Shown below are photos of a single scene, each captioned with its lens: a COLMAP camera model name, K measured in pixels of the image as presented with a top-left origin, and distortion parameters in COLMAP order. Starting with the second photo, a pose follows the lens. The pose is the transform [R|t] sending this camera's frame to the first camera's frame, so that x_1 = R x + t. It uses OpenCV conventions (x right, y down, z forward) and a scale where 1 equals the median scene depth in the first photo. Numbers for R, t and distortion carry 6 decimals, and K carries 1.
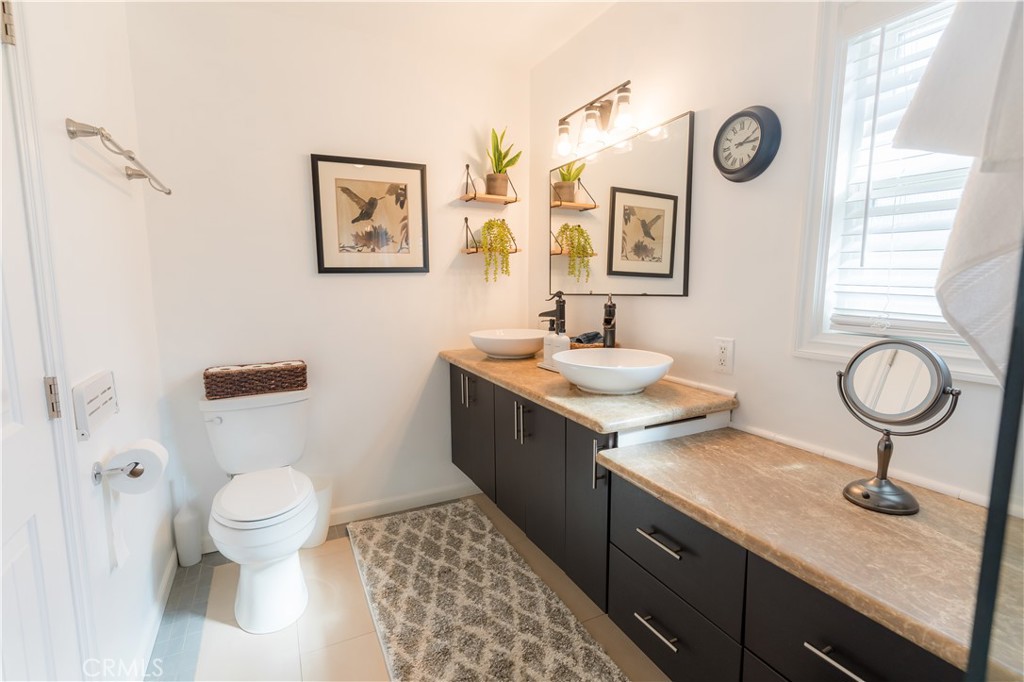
lens RADIAL K [[477.7, 0, 511.3], [0, 477.7, 341.4], [0, 0, 1]] dist [0.003558, 0.000432]
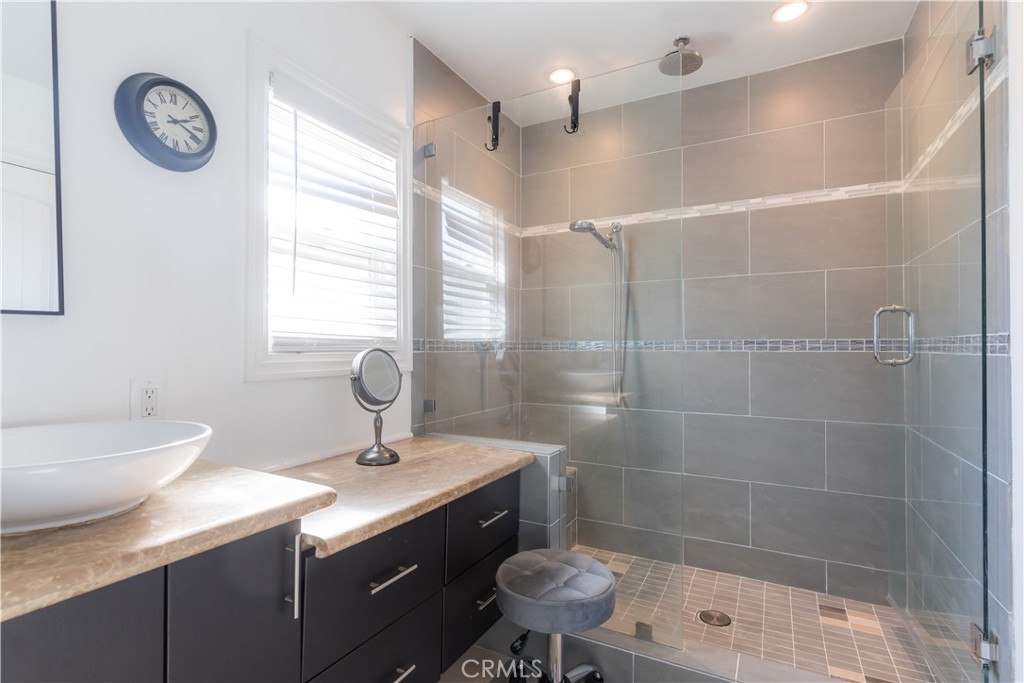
lens RADIAL K [[477.7, 0, 511.3], [0, 477.7, 341.9], [0, 0, 1]] dist [0.003558, 0.000432]
pose [[-0.556106, 0.008053, 0.831072, -0.610305], [0.105254, 0.992584, 0.060812, -0.062586], [-0.824419, 0.121292, -0.552830, 1.335721]]
